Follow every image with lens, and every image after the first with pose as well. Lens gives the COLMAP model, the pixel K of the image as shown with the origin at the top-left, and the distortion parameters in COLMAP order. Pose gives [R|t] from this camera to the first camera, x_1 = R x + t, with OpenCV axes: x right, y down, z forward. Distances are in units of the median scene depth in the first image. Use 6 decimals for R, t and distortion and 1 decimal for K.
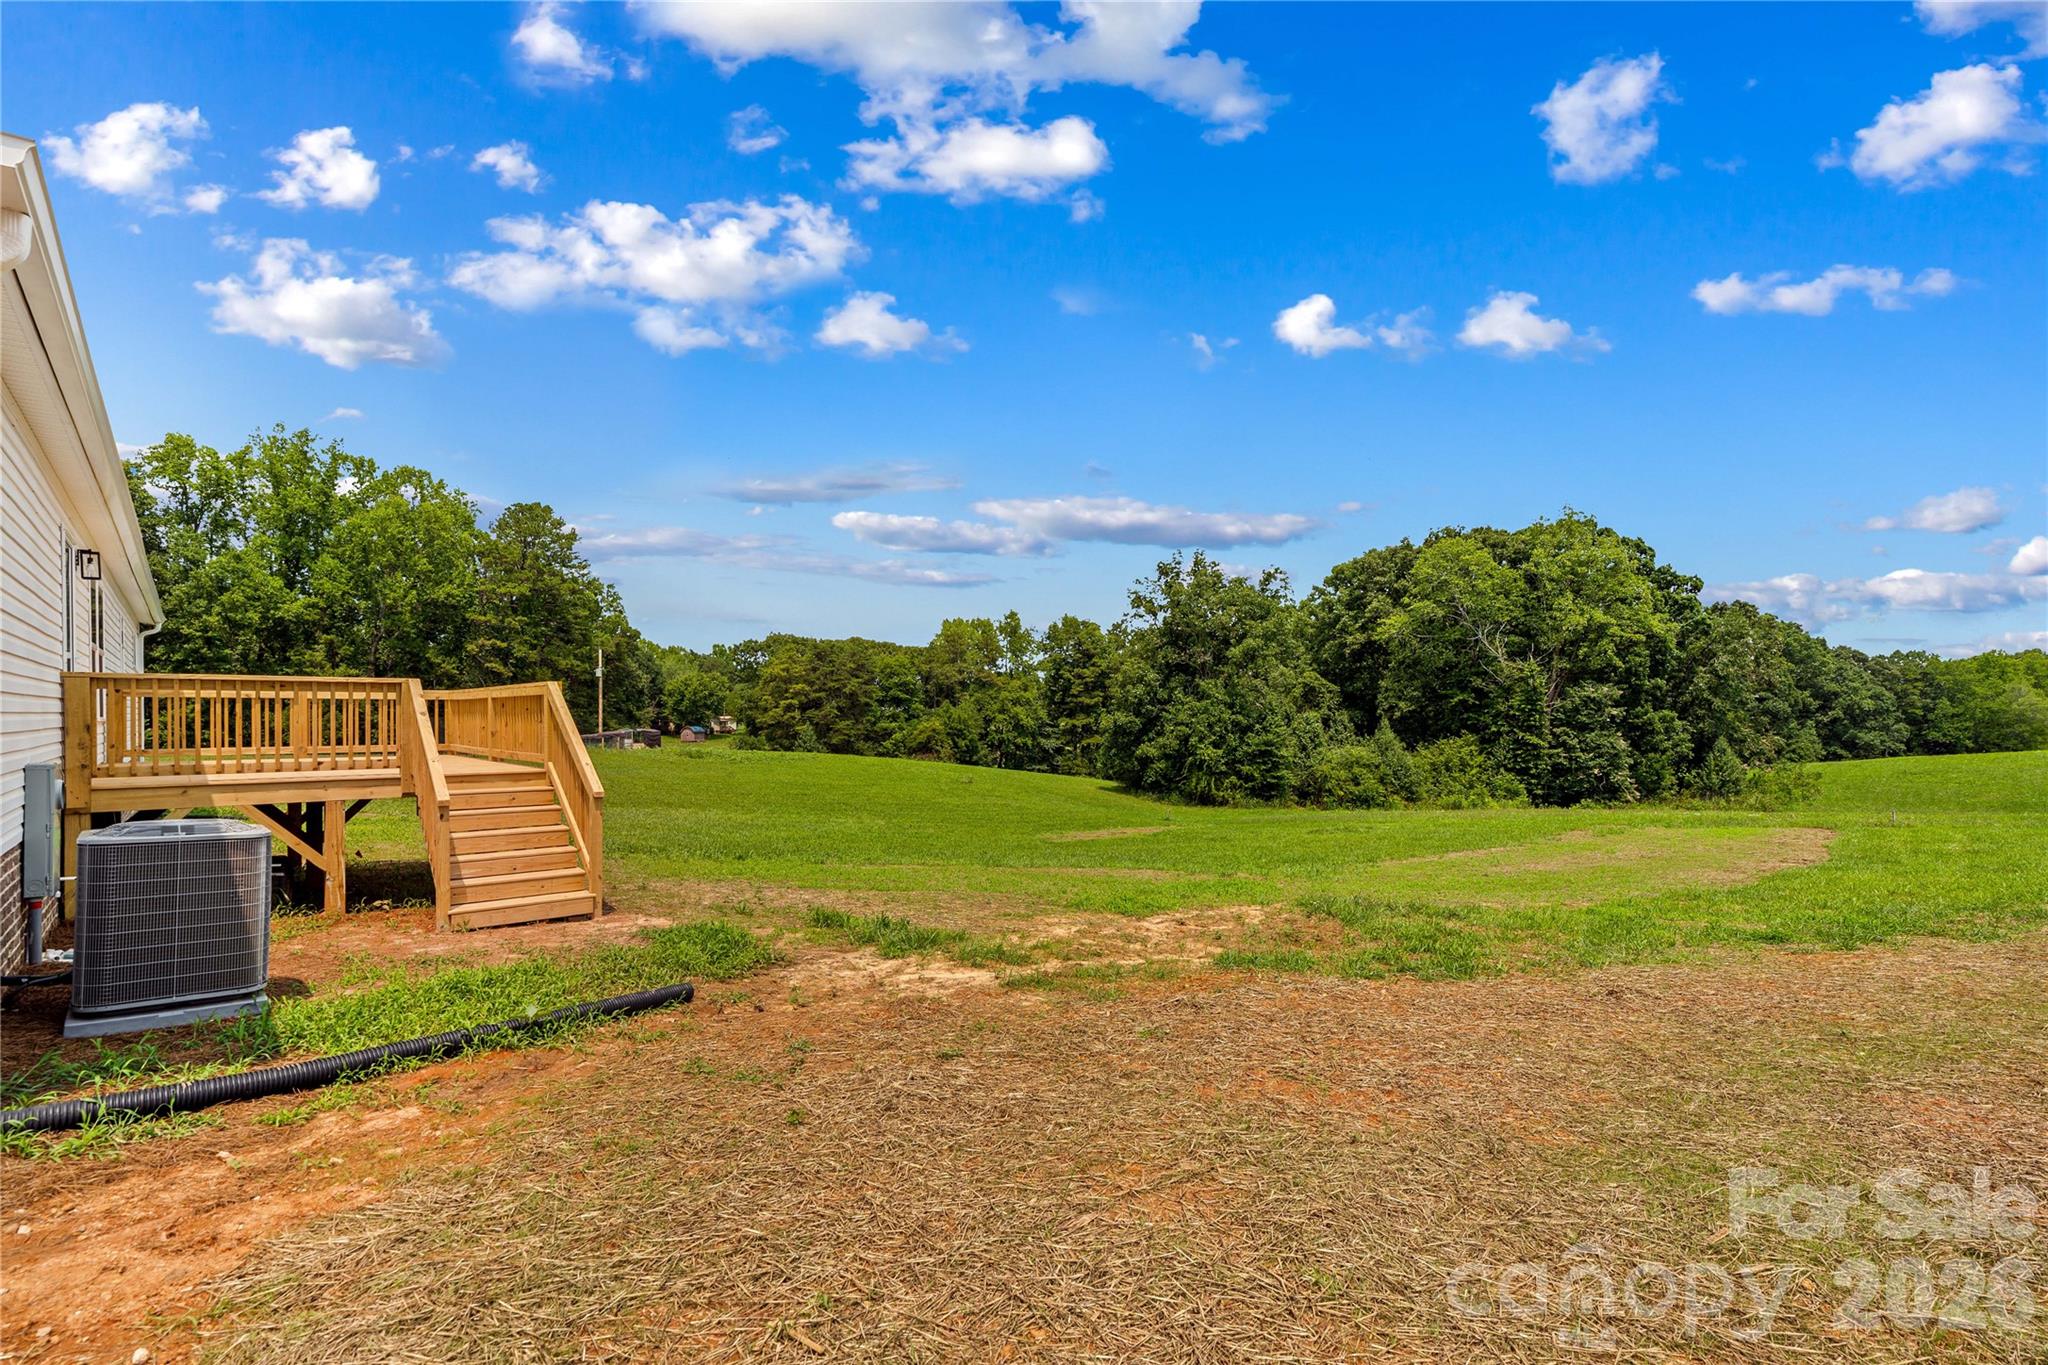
lens RADIAL K [[953.9, 0, 1019.3], [0, 953.9, 721.8], [0, 0, 1]] dist [-0.000341, 0.000286]
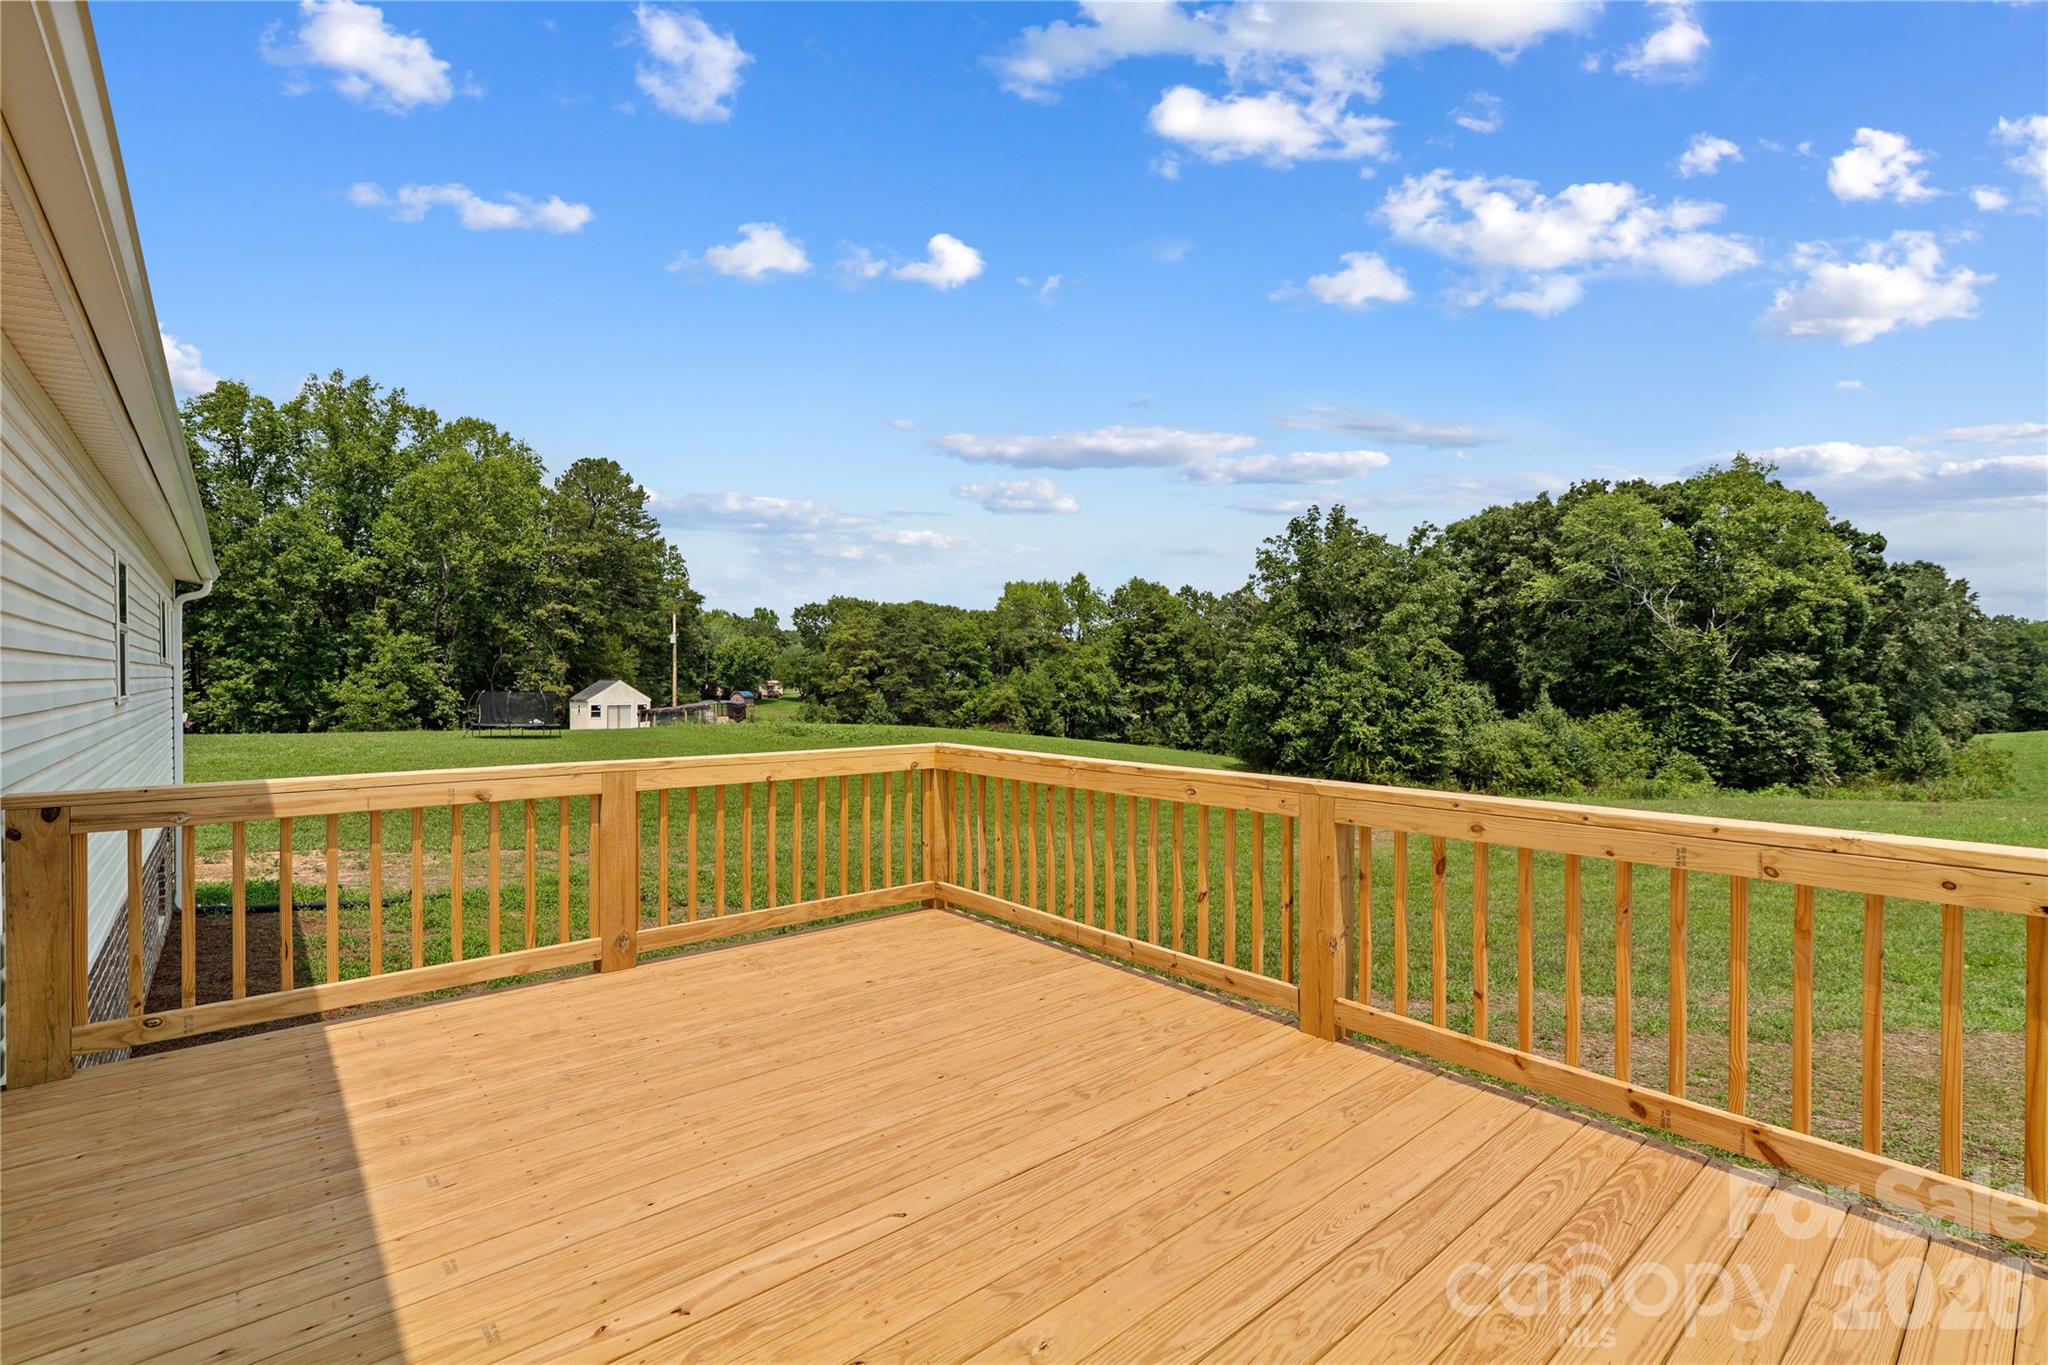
lens RADIAL K [[929.1, 0, 1017.4], [0, 929.1, 685.1], [0, 0, 1]] dist [0.000167, 0.000278]
pose [[0.999838, 0.001847, -0.017914, -0.095463], [-0.001804, 0.999995, 0.002415, -0.010231], [0.017918, -0.002382, 0.999837, 0.104493]]
